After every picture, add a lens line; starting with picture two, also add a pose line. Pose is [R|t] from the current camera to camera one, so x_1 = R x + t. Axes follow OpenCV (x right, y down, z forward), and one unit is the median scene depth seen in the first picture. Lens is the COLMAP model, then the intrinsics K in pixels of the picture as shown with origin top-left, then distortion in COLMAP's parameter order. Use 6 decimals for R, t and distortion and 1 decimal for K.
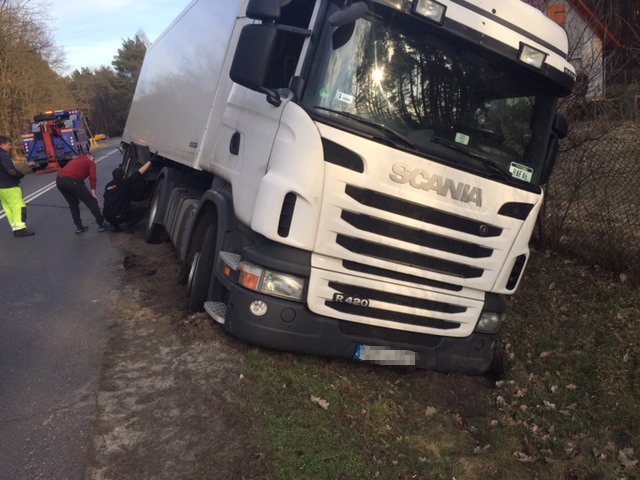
lens RADIAL K [[535.9, 0, 320.0], [0, 535.9, 240.0], [0, 0, 1]] dist [0.078829, -0.112283]
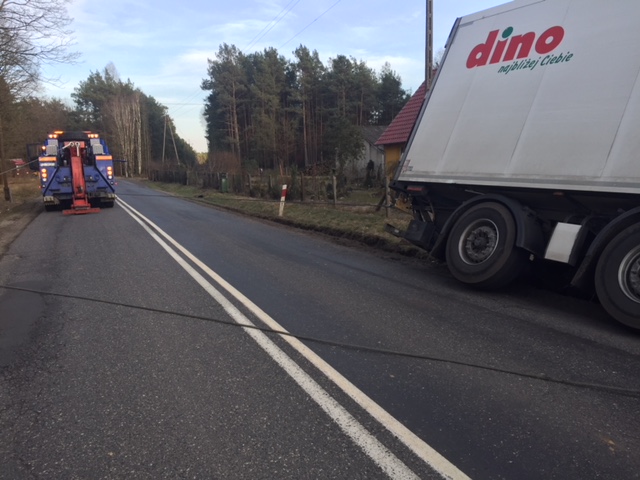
lens RADIAL K [[535.9, 0, 320.0], [0, 535.9, 240.0], [0, 0, 1]] dist [0.078829, -0.112283]
pose [[0.988402, 0.083772, 0.126664, -0.825947], [-0.069396, 0.991061, -0.113936, -0.101120], [-0.135077, 0.103824, 0.985381, 0.836017]]
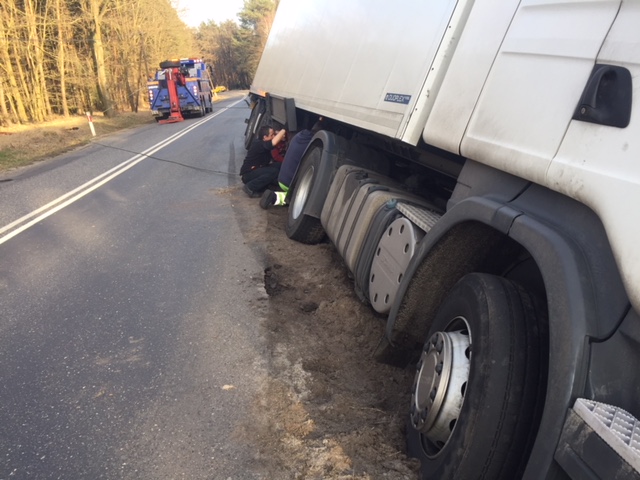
lens RADIAL K [[535.9, 0, 320.0], [0, 535.9, 240.0], [0, 0, 1]] dist [0.078829, -0.112283]
pose [[0.978747, 0.094829, -0.181829, -0.130902], [-0.081551, 0.993519, 0.079175, -0.043230], [0.188158, -0.062664, 0.980138, 0.272715]]
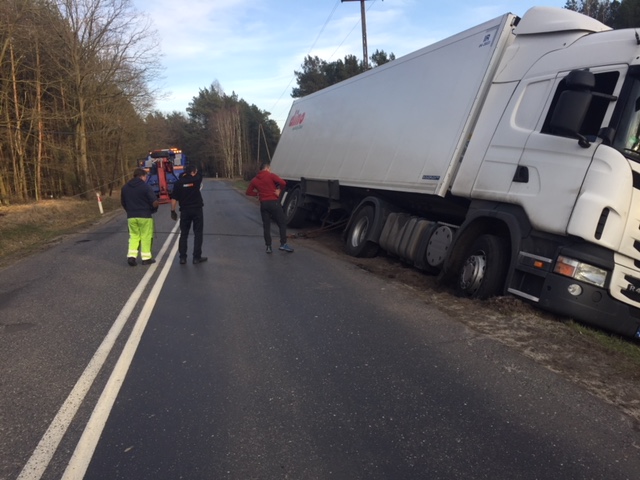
lens RADIAL K [[535.9, 0, 320.0], [0, 535.9, 240.0], [0, 0, 1]] dist [0.078829, -0.112283]
pose [[0.994552, 0.067249, -0.079647, -0.254560], [-0.074295, 0.993250, -0.089077, 0.066328], [0.073119, 0.094509, 0.992835, -0.169270]]
